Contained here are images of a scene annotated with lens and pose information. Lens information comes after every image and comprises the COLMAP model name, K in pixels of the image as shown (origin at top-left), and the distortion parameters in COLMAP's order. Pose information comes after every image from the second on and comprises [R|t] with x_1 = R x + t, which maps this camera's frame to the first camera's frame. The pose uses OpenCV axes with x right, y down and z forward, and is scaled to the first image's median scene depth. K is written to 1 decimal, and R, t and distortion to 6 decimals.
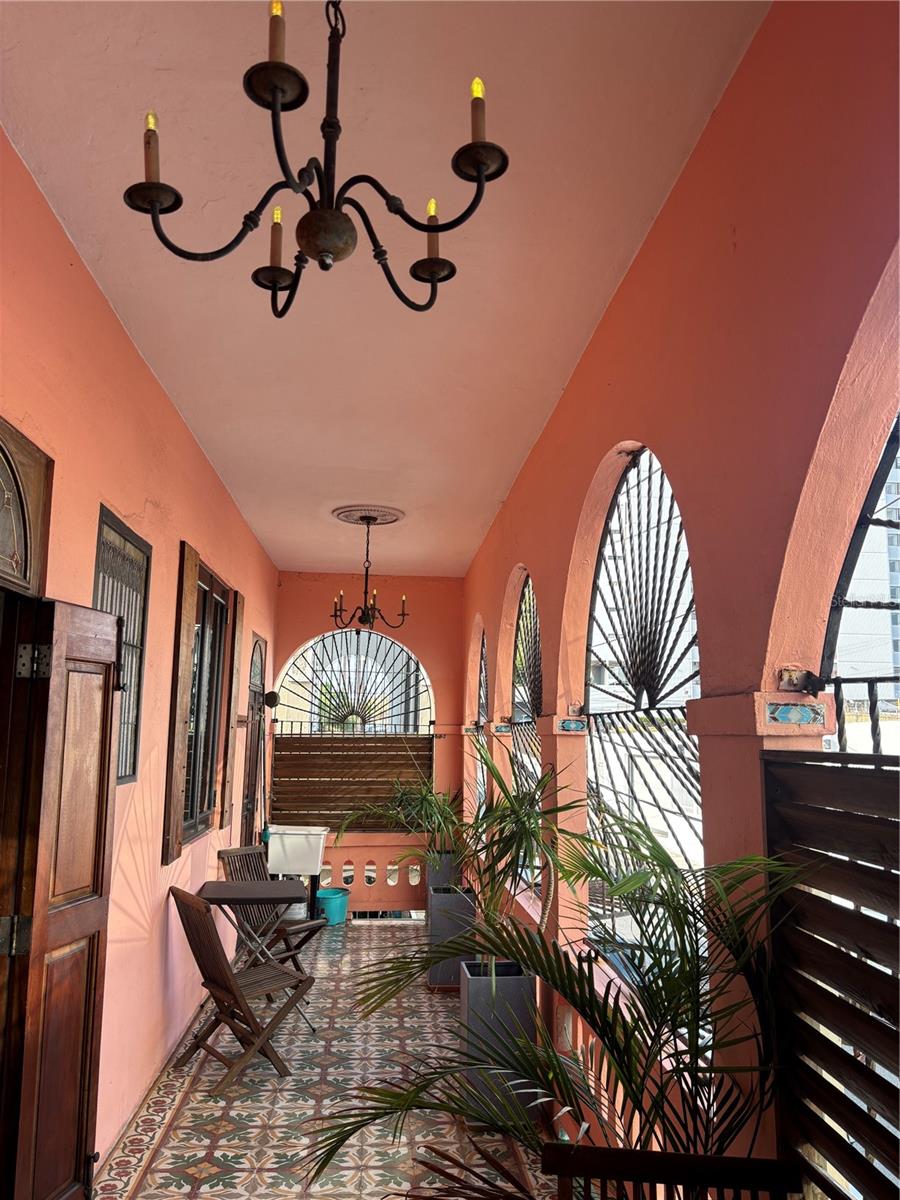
lens RADIAL K [[929.0, 0, 448.2], [0, 929.0, 612.0], [0, 0, 1]] dist [0.062264, -0.060300]
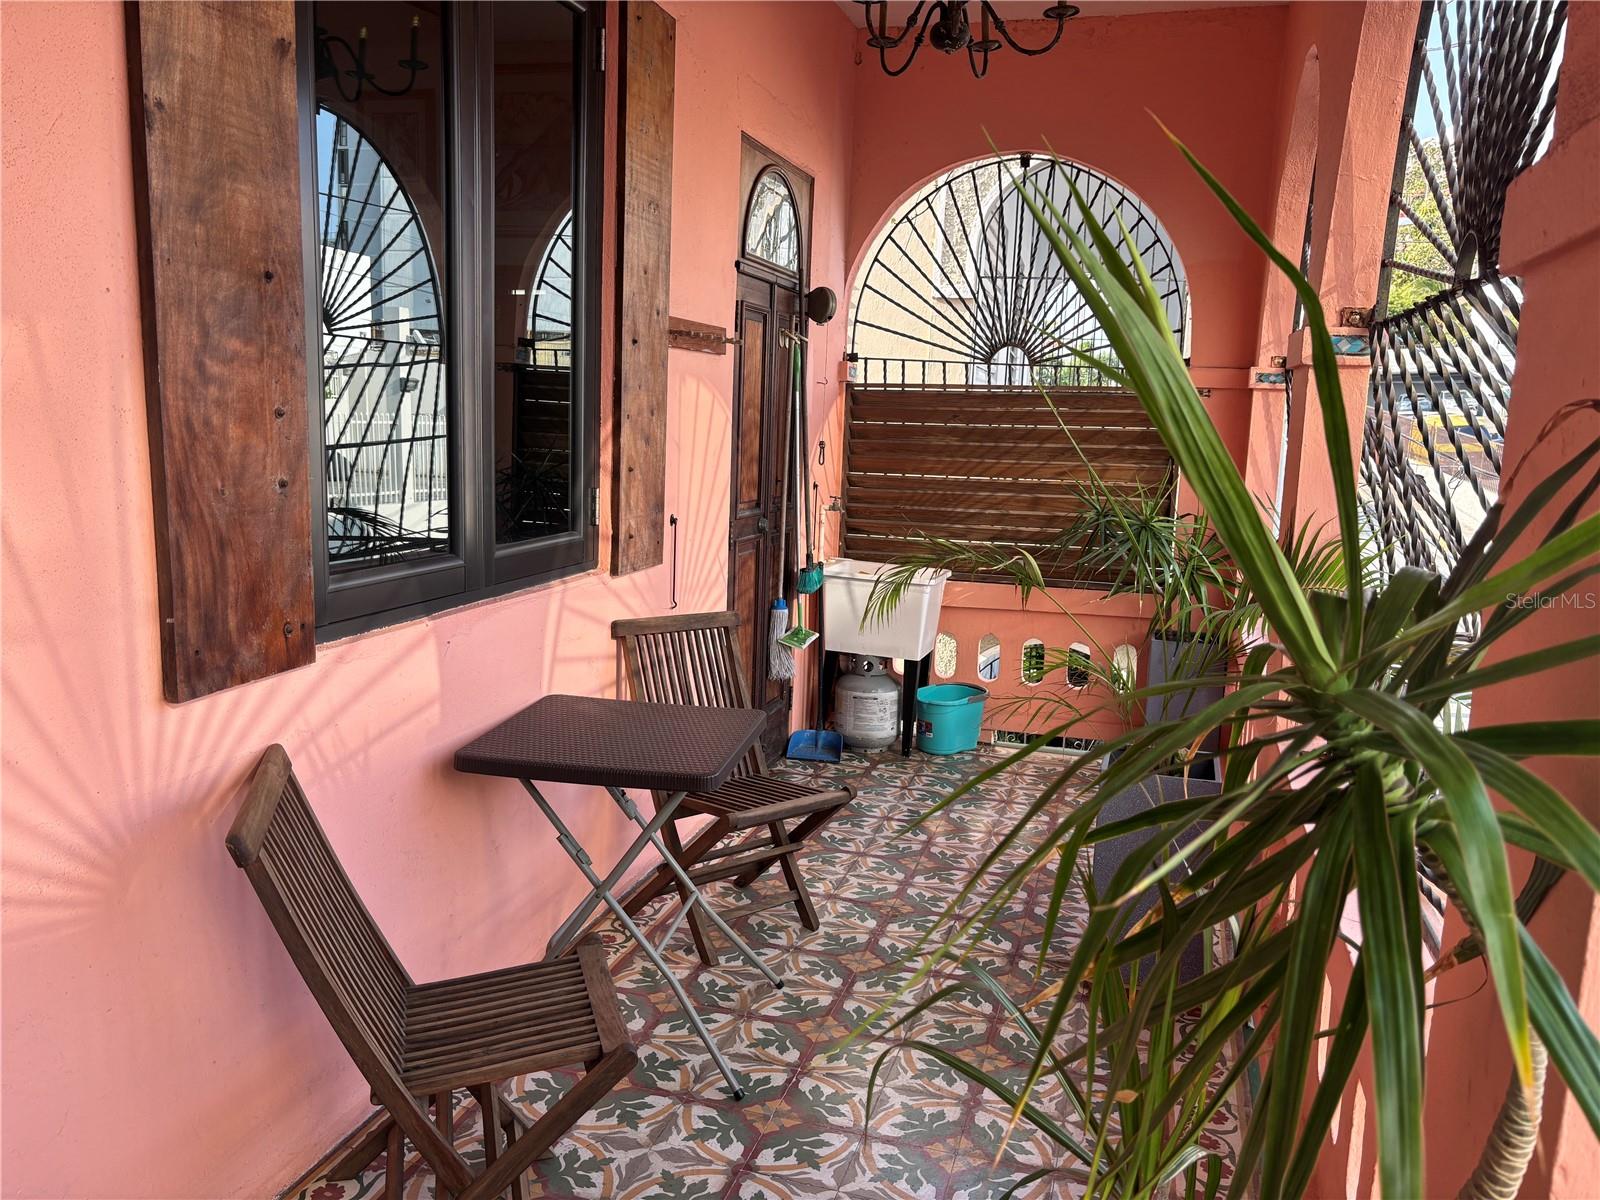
lens RADIAL K [[1238.7, 0, 801.7], [0, 1238.7, 603.1], [0, 0, 1]] dist [0.062264, -0.060300]
pose [[0.935975, 0.071965, -0.344633, 0.053495], [0.024544, 0.963167, 0.267783, 0.125767], [0.351210, -0.259097, 0.899733, 0.692795]]
